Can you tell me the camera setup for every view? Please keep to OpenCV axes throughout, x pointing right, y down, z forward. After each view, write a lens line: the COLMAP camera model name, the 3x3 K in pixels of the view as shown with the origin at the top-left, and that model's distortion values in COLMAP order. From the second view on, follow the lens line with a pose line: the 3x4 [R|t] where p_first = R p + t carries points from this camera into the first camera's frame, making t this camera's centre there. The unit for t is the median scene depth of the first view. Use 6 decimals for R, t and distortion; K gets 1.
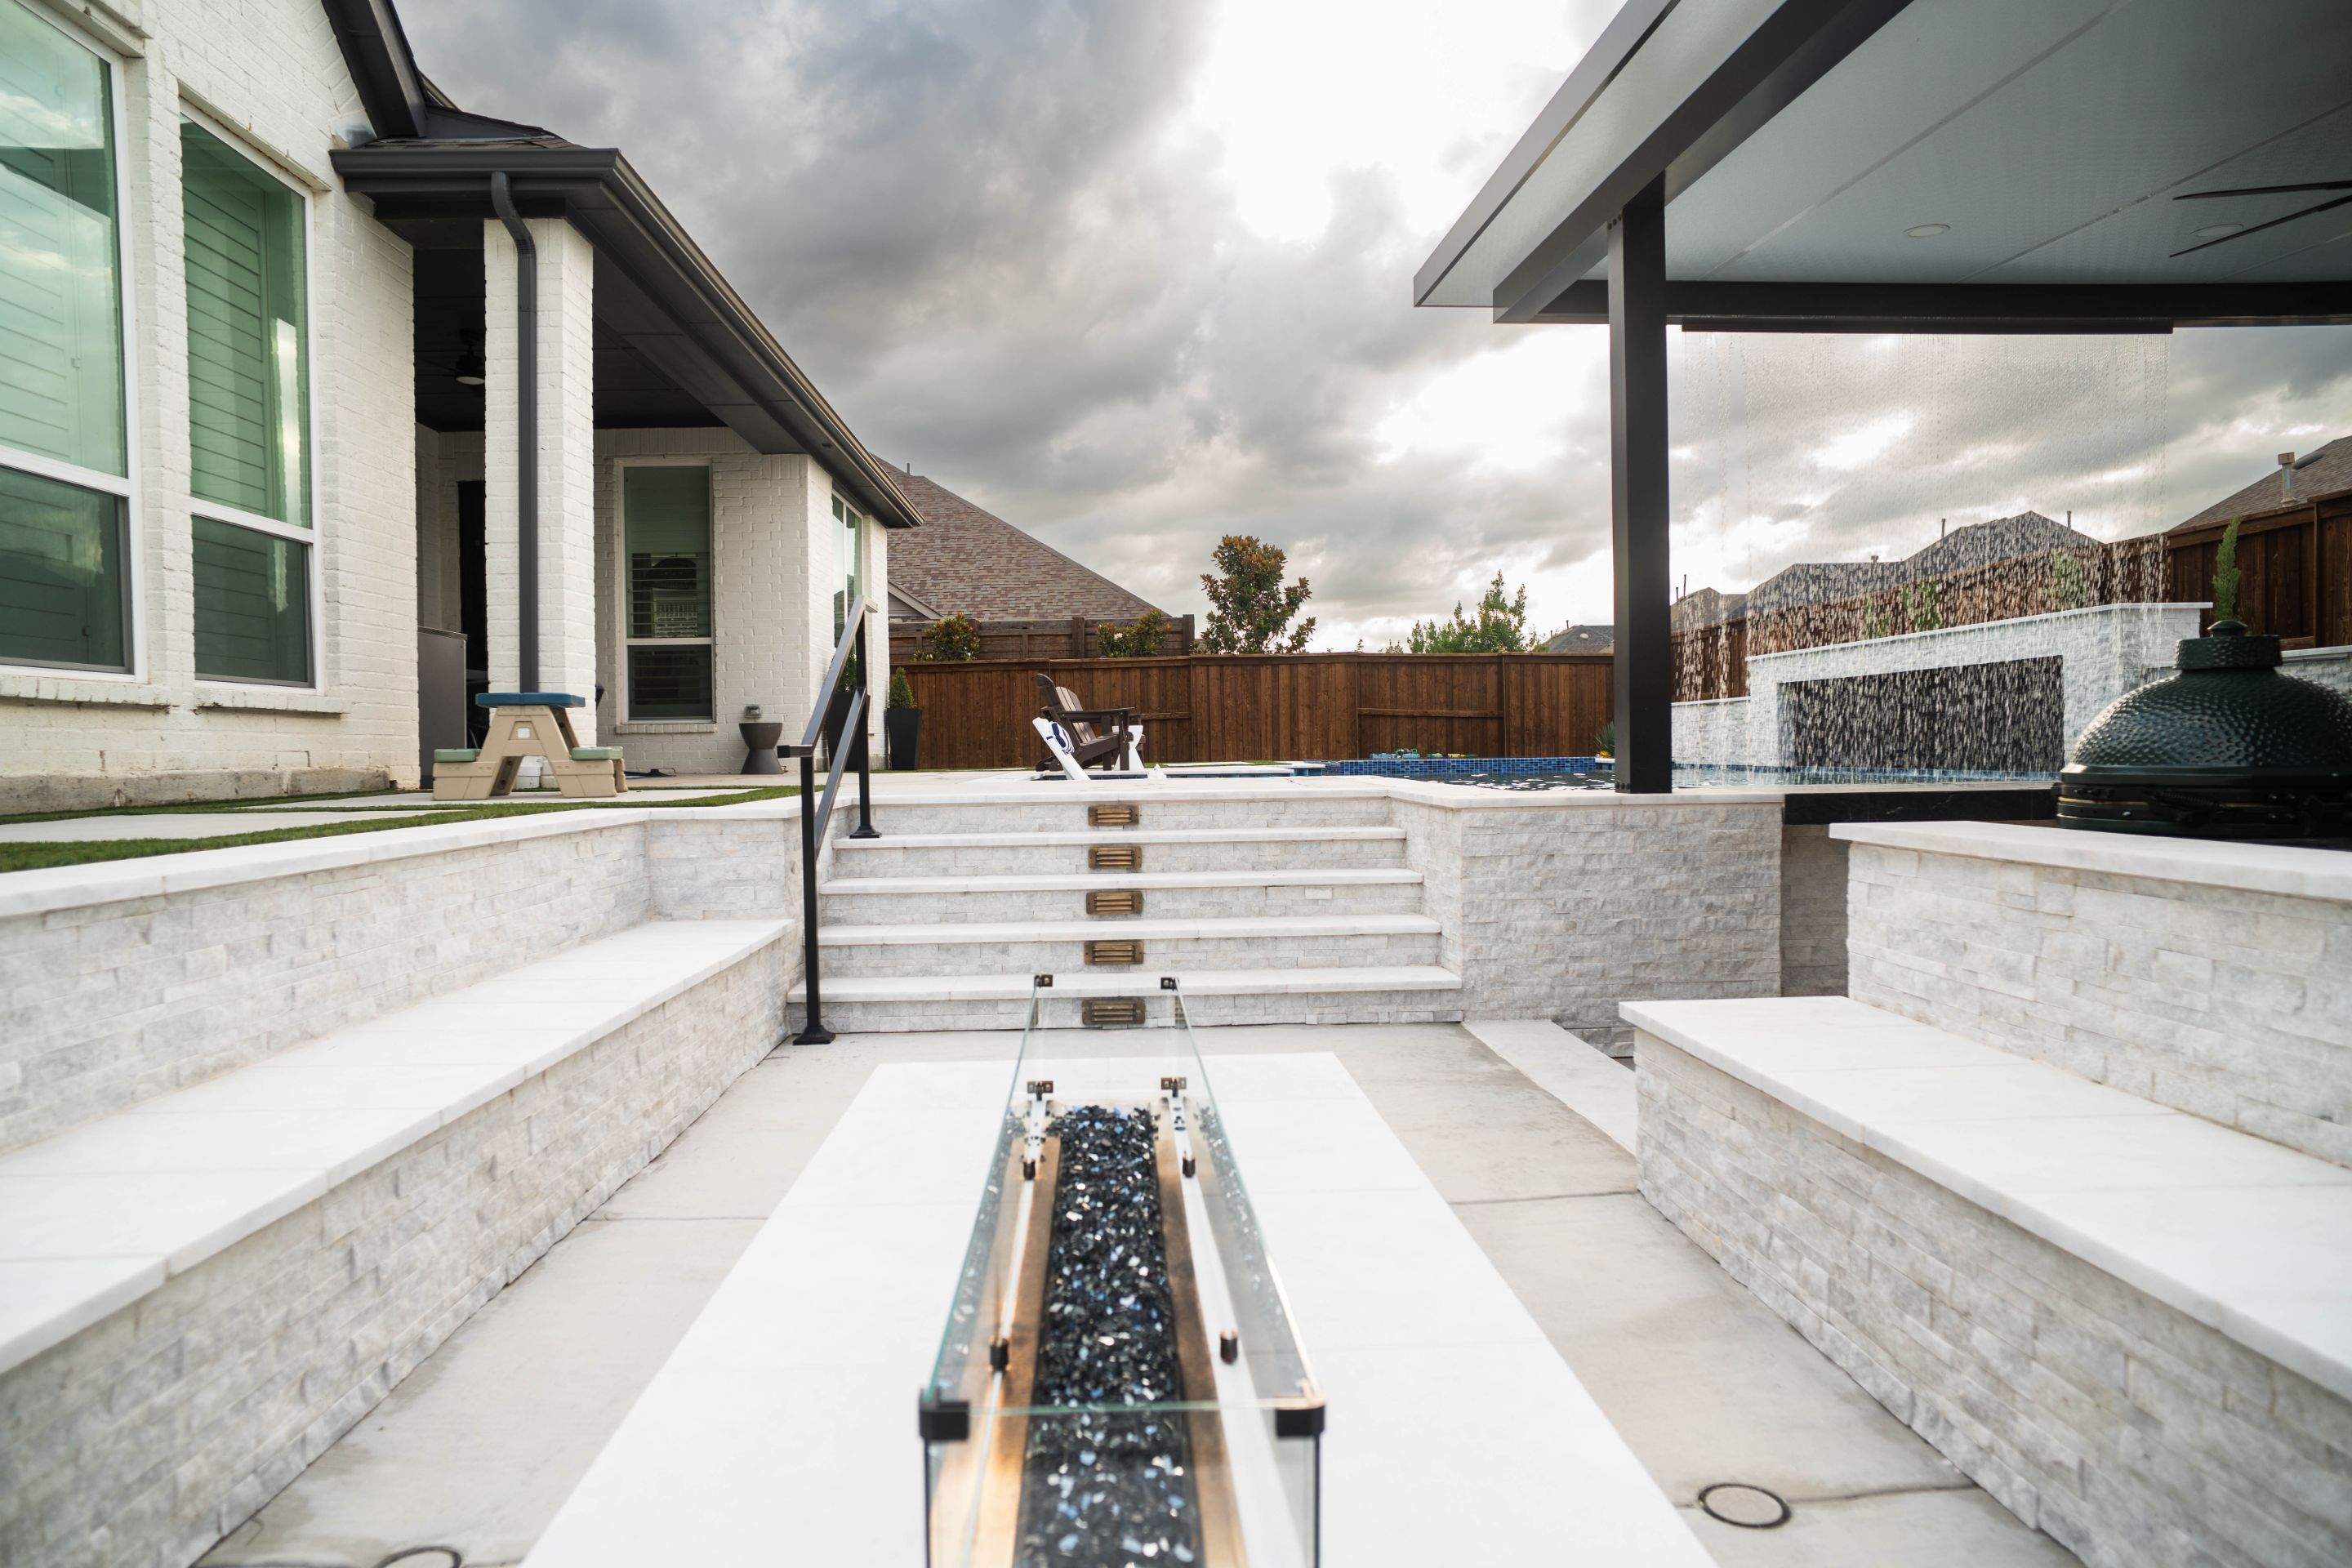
lens RADIAL K [[1387.1, 0, 1176.0], [0, 1387.1, 784.0], [0, 0, 1]] dist [-0.072297, 0.055813]
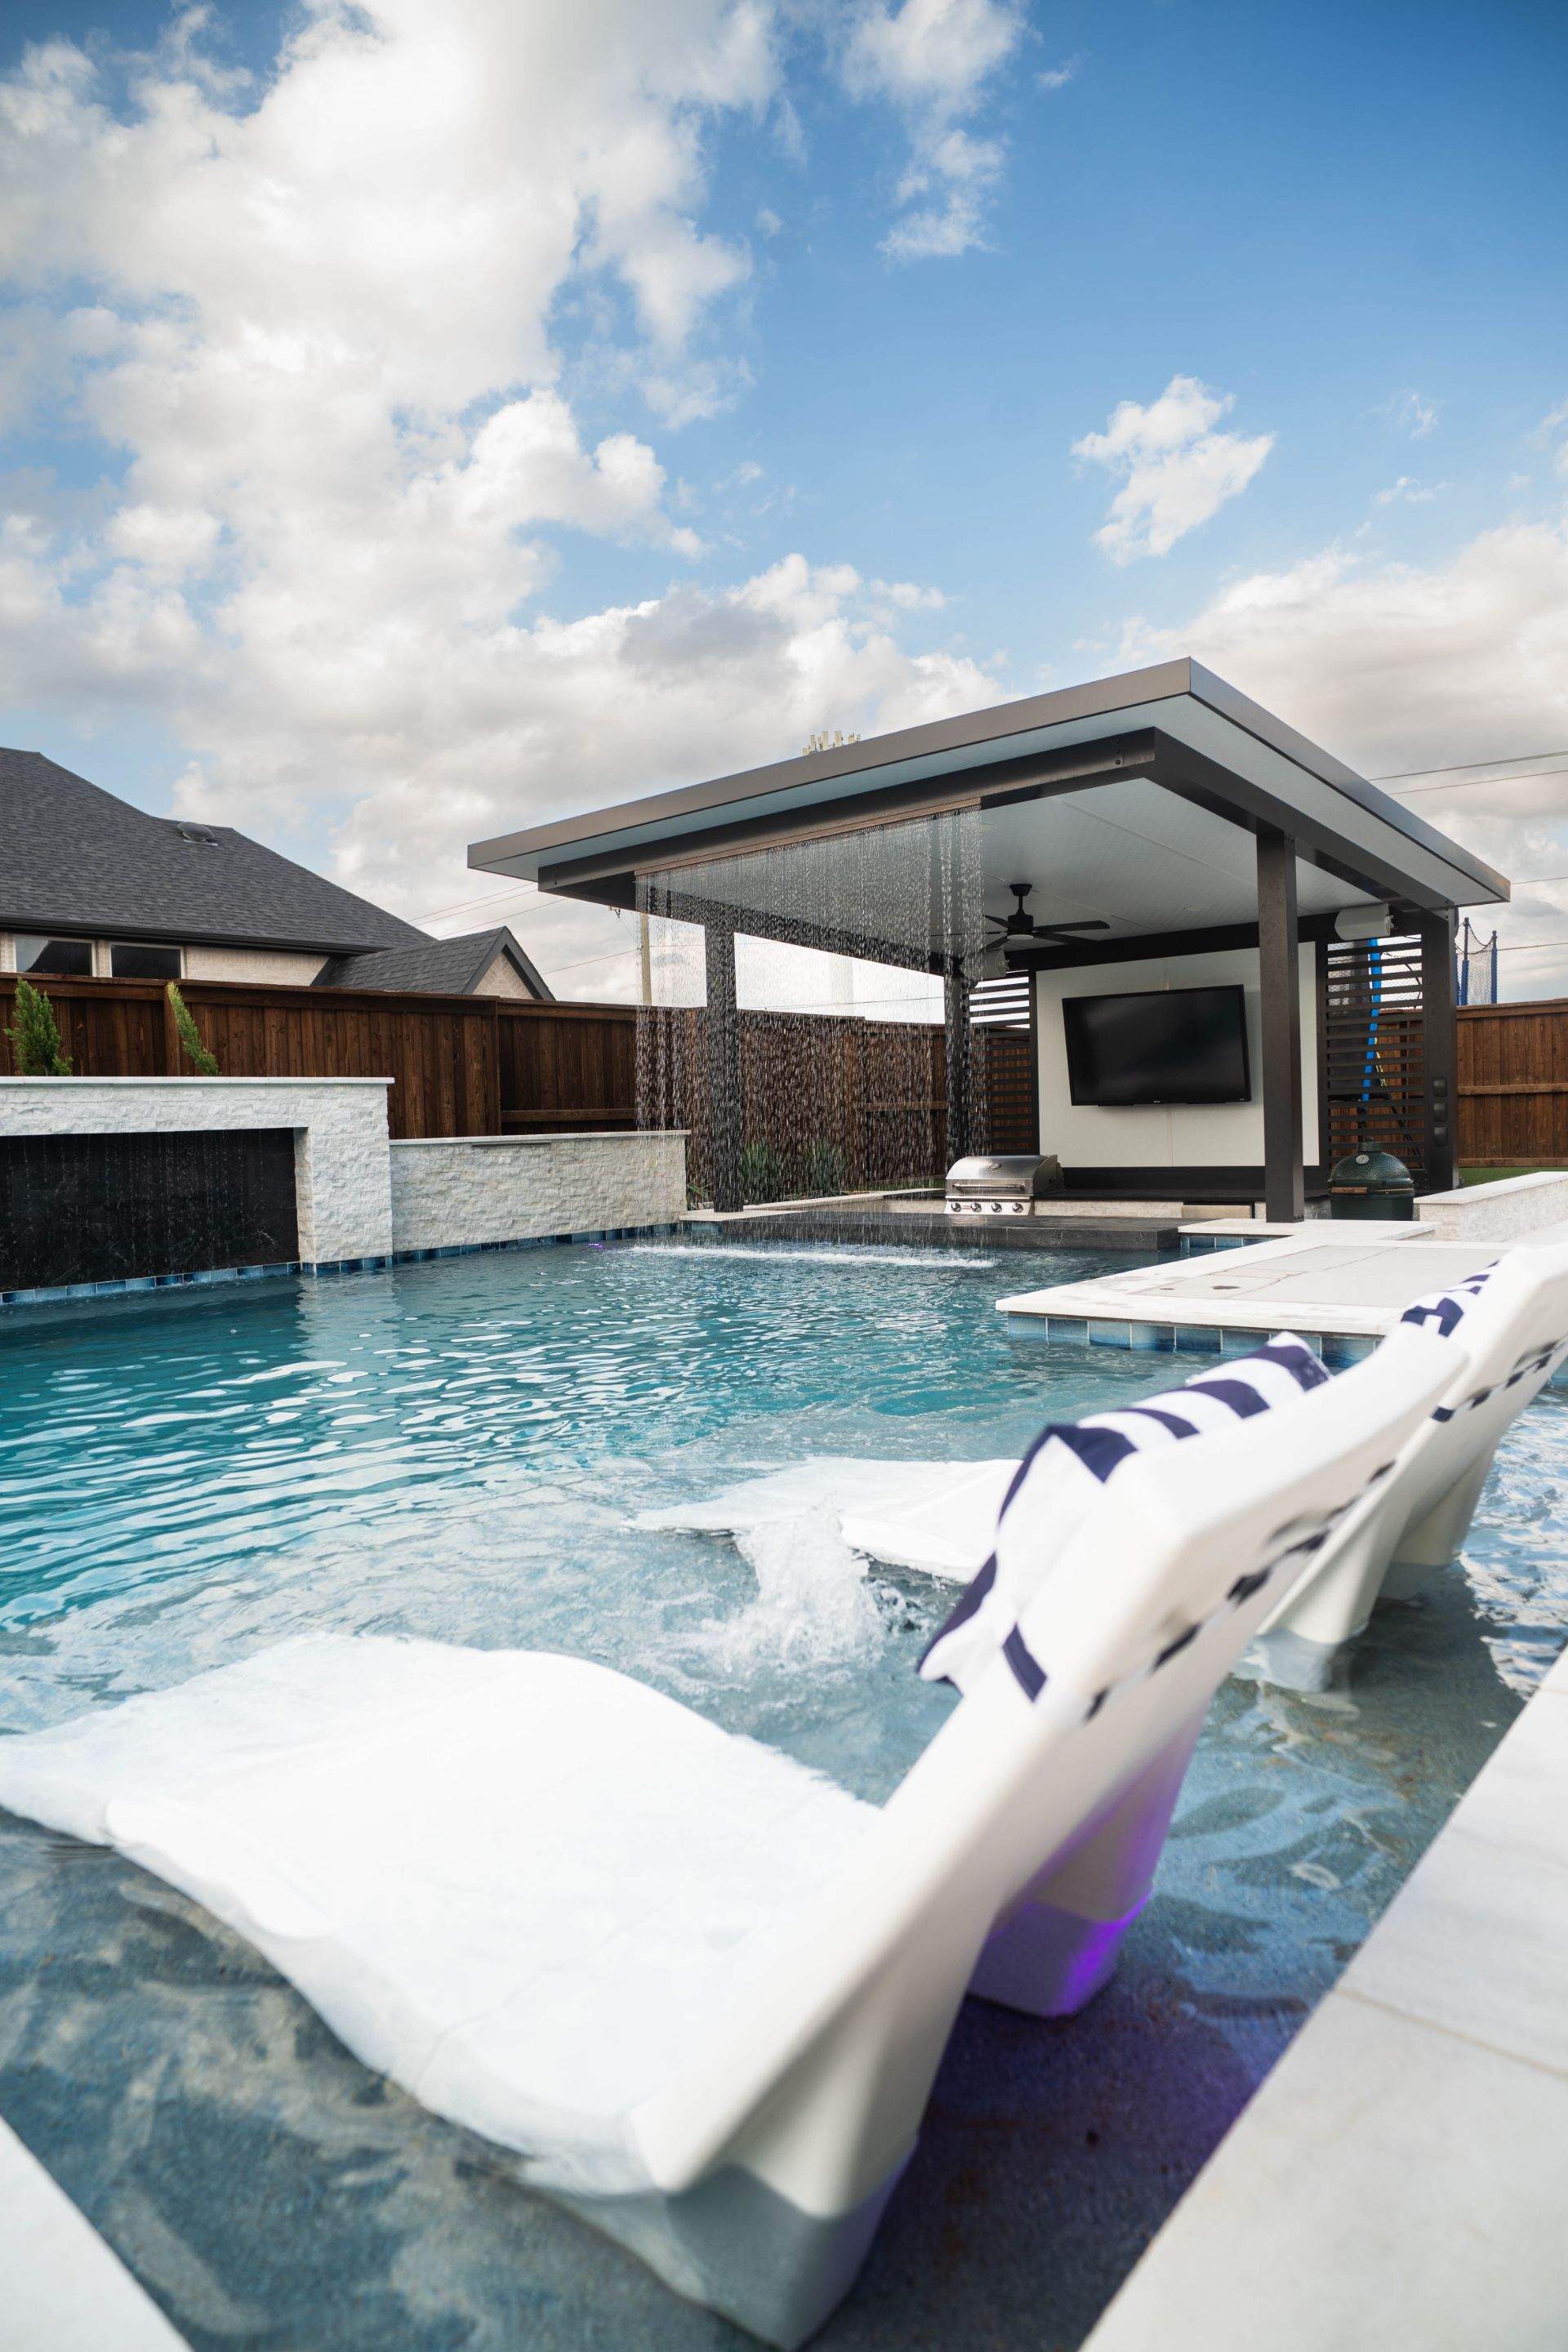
lens RADIAL K [[1387.1, 0, 782.9], [0, 1387.1, 1178.7], [0, 0, 1]] dist [-0.072297, 0.055813]
pose [[-0.726108, 0.015196, 0.687413, -0.301040], [0.062348, 0.997092, 0.043817, -0.141033], [-0.684748, 0.074674, -0.724944, 2.475363]]
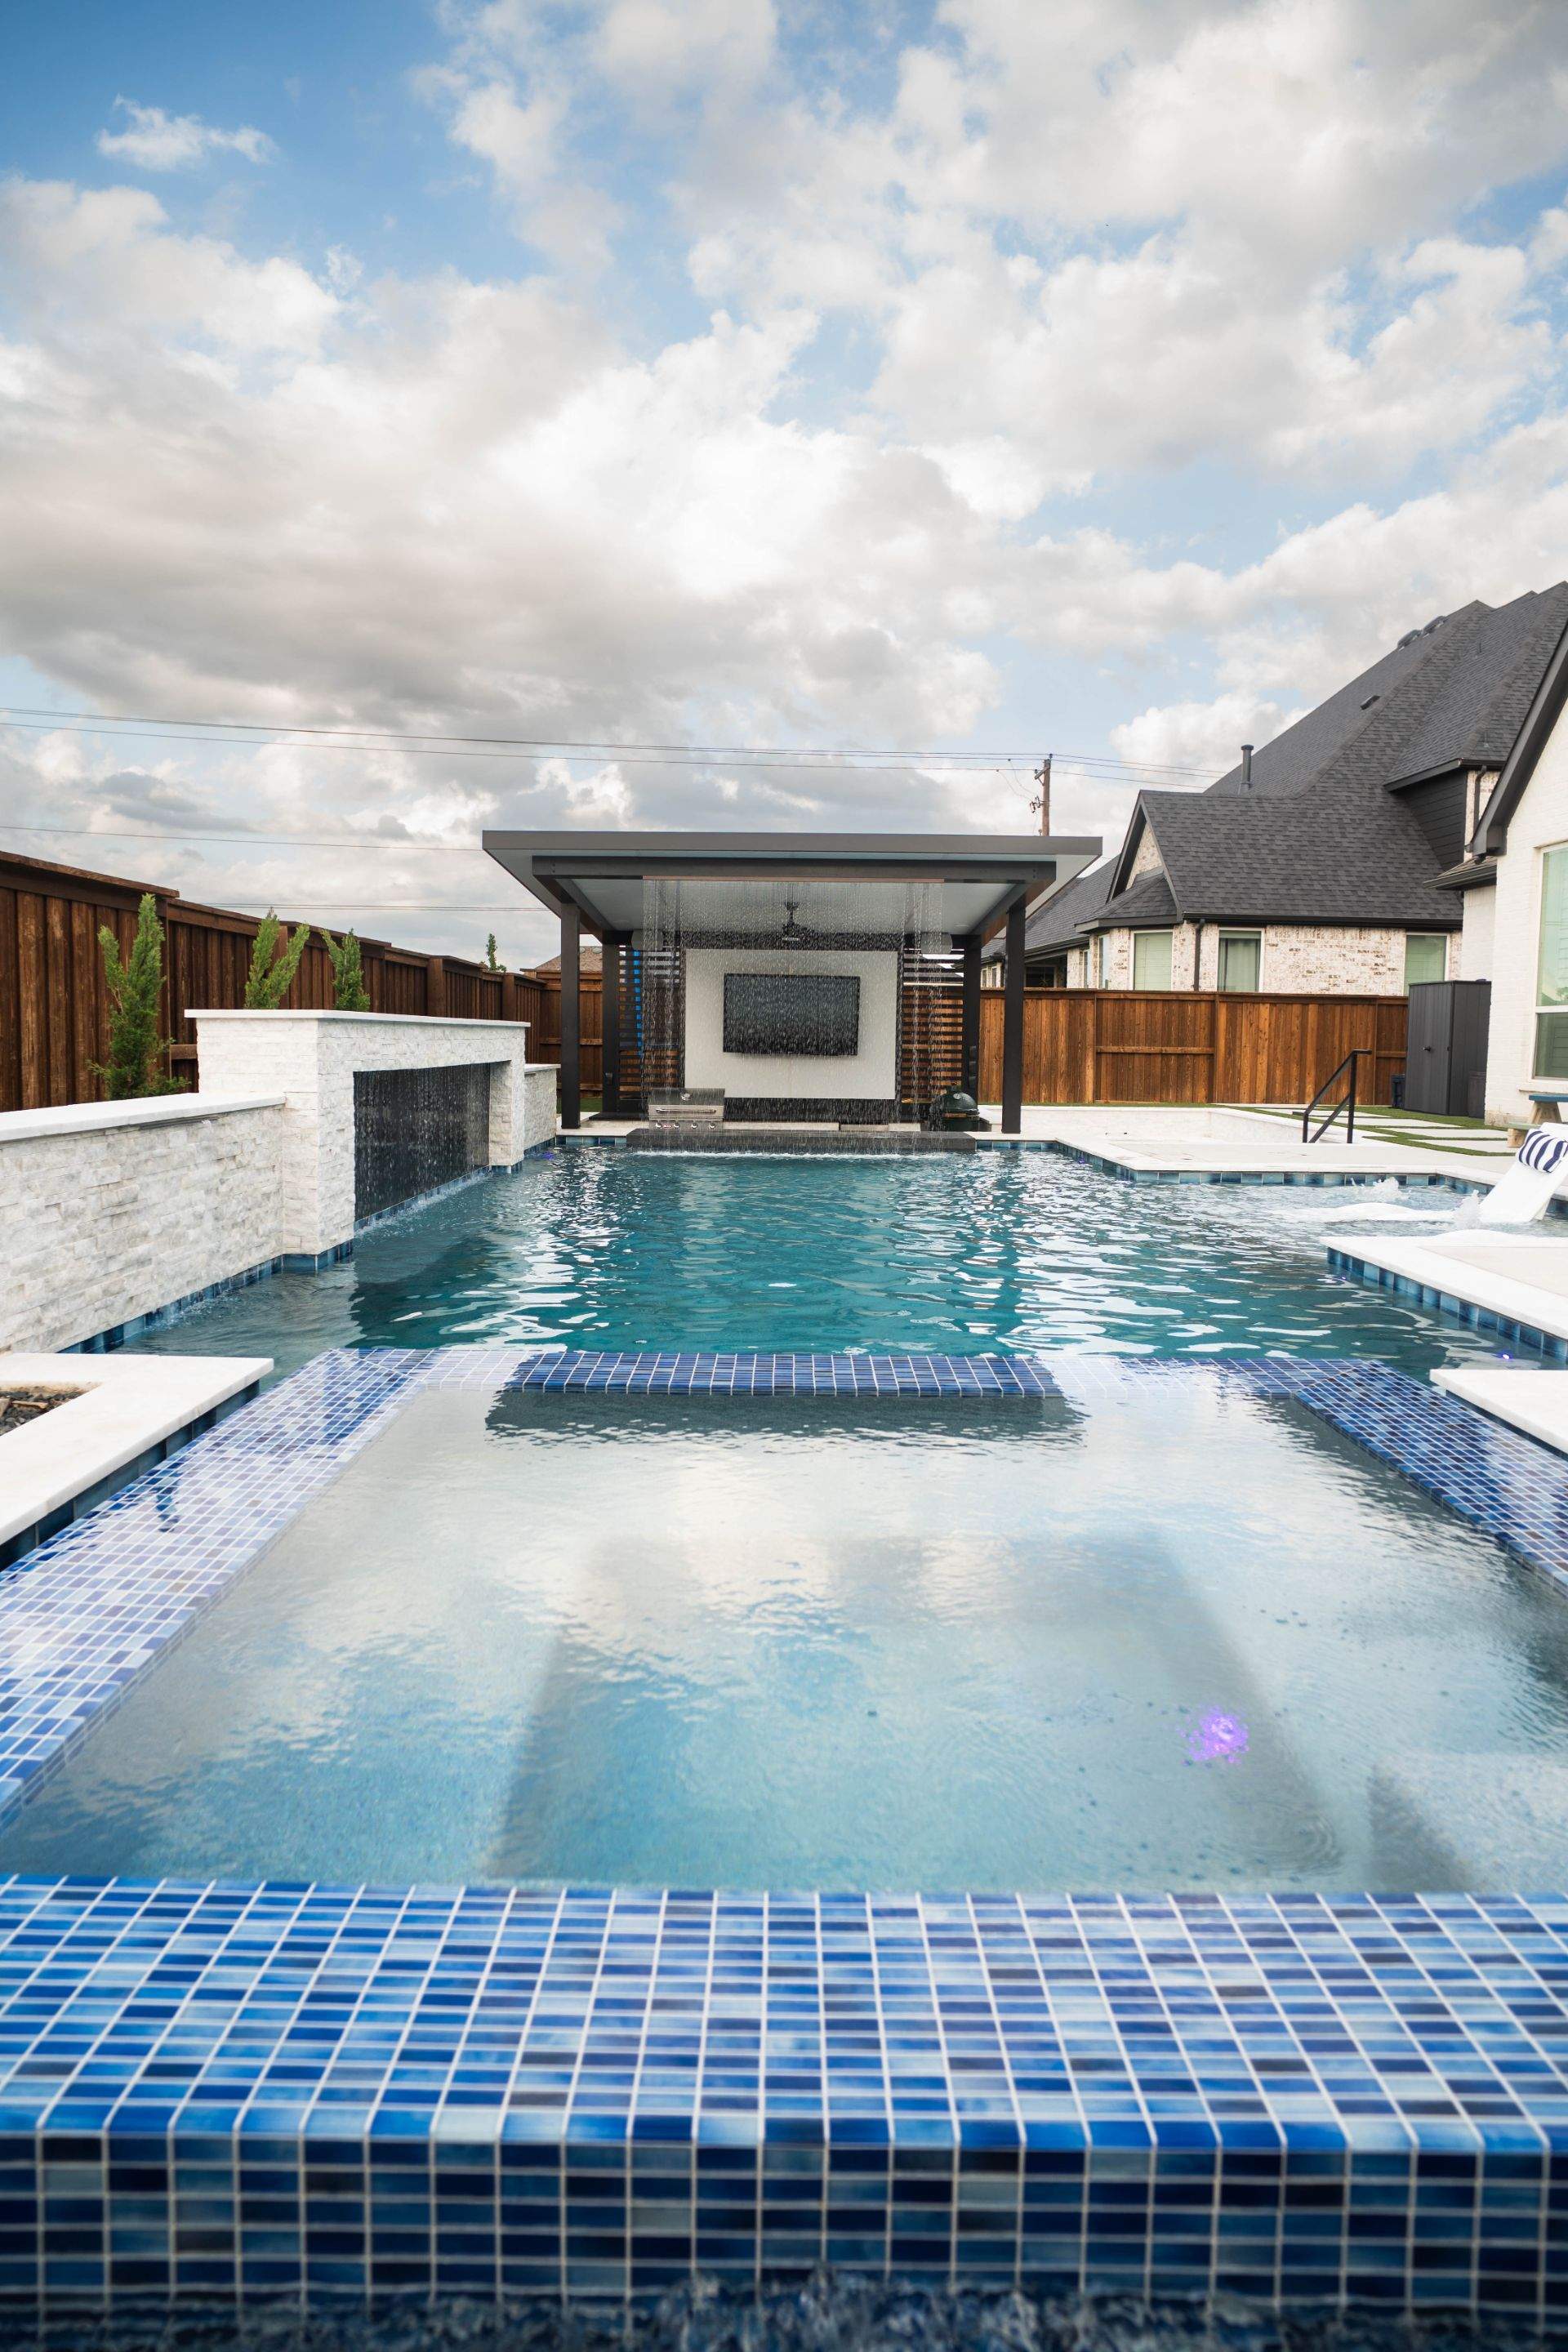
lens RADIAL K [[1467.2, 0, 780.5], [0, 1467.2, 1187.0], [0, 0, 1]] dist [-0.076746, 0.061847]
pose [[-0.998738, 0.001011, 0.050222, 0.638915], [0.007282, 0.992152, 0.124828, -0.242084], [-0.049701, 0.125036, -0.990907, 3.801221]]
